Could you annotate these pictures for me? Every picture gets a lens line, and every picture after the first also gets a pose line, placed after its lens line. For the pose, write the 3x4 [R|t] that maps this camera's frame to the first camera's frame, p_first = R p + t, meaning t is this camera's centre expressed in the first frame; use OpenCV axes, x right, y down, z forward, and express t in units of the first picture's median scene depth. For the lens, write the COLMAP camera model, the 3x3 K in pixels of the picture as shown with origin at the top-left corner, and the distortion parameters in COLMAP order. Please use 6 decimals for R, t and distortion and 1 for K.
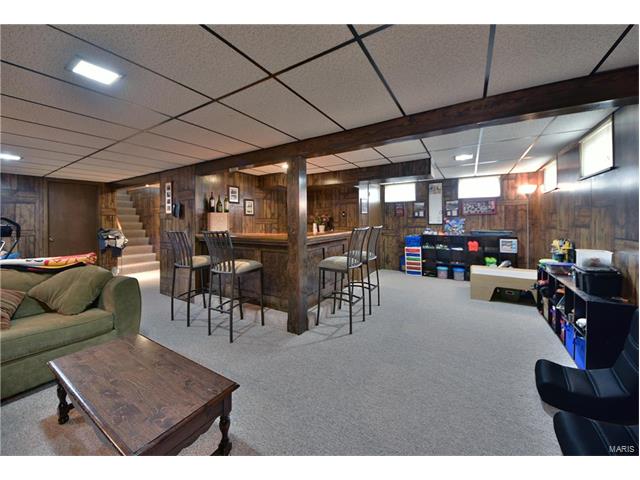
lens RADIAL K [[224.1, 0, 362.7], [0, 224.1, 215.6], [0, 0, 1]] dist [-0.000228, -0.000045]
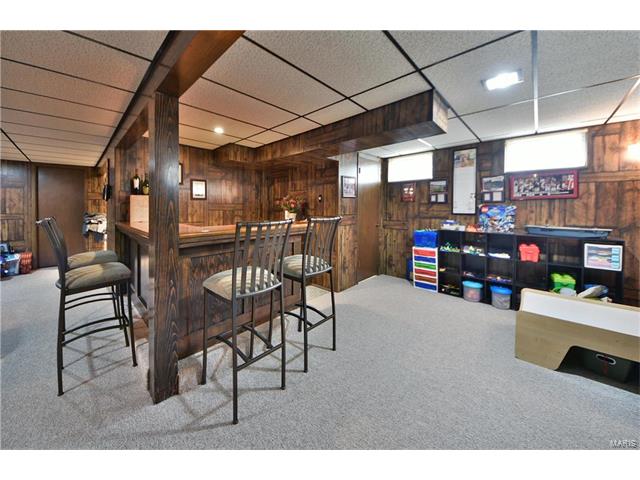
lens RADIAL K [[245.3, 0, 323.0], [0, 245.3, 208.4], [0, 0, 1]] dist [-0.000551, -0.012492]
pose [[0.964822, 0.010380, -0.262700, 0.130569], [-0.003370, 0.999627, 0.027120, 0.004435], [0.262883, -0.025280, 0.964496, 0.233939]]
